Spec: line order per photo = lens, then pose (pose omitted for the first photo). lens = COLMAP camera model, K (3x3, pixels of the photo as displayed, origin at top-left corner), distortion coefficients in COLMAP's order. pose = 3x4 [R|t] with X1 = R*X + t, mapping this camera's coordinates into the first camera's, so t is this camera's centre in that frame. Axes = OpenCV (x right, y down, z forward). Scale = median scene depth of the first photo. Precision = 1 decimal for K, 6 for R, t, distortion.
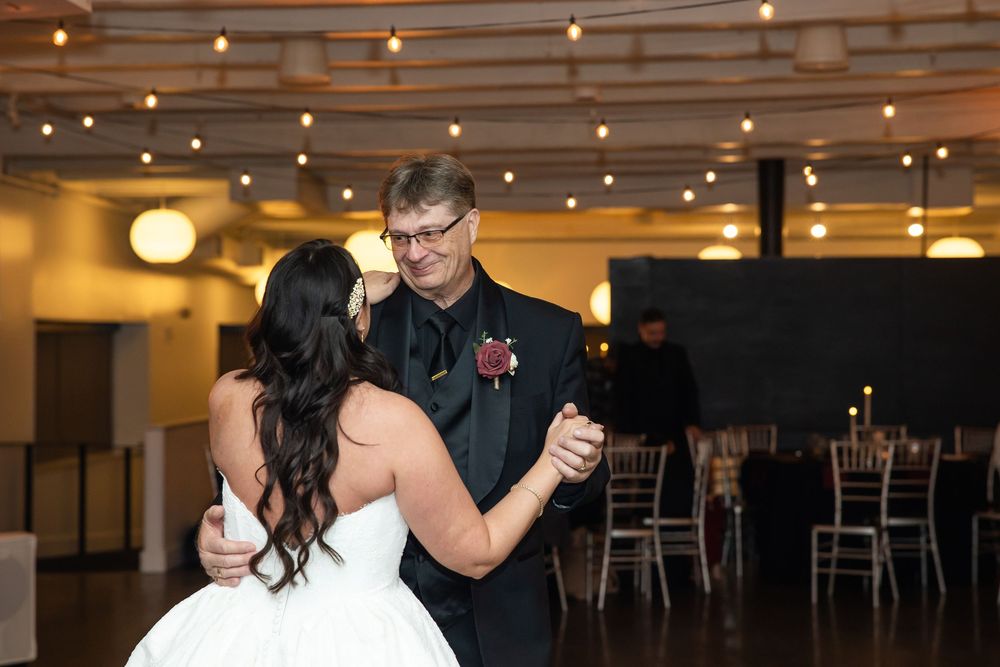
lens RADIAL K [[2040.6, 0, 500.0], [0, 2040.6, 333.5], [0, 0, 1]] dist [0.034125, 0.179843]
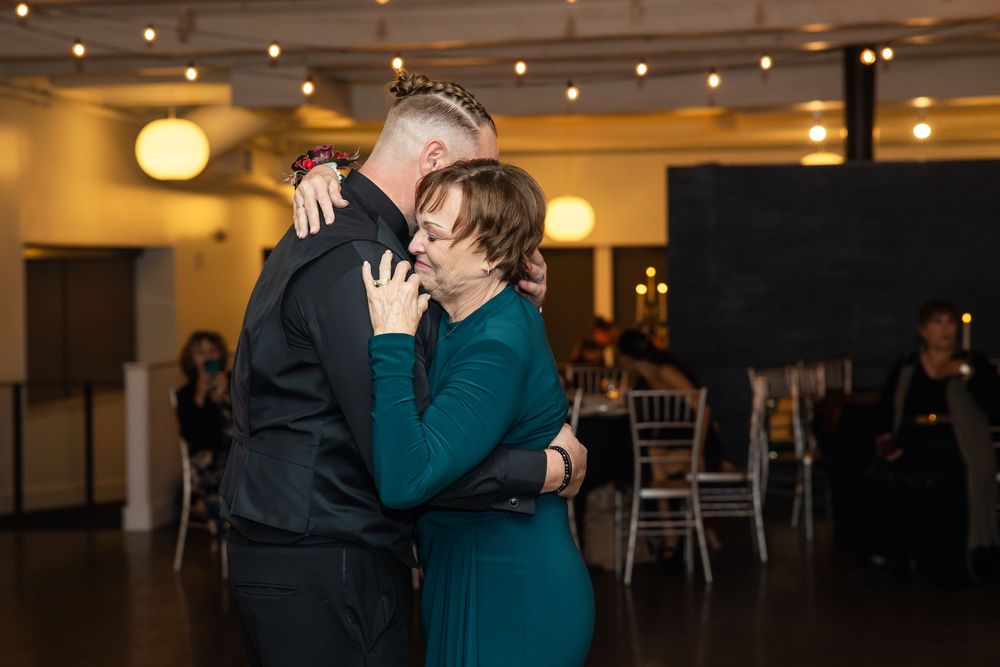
lens RADIAL K [[1968.3, 0, 500.0], [0, 1968.3, 333.5], [0, 0, 1]] dist [0.053384, 0.352788]
pose [[0.995057, -0.006146, -0.099116, 0.068864], [0.009996, 0.999213, 0.038397, 0.001043], [0.098802, -0.039198, 0.994335, 0.173461]]
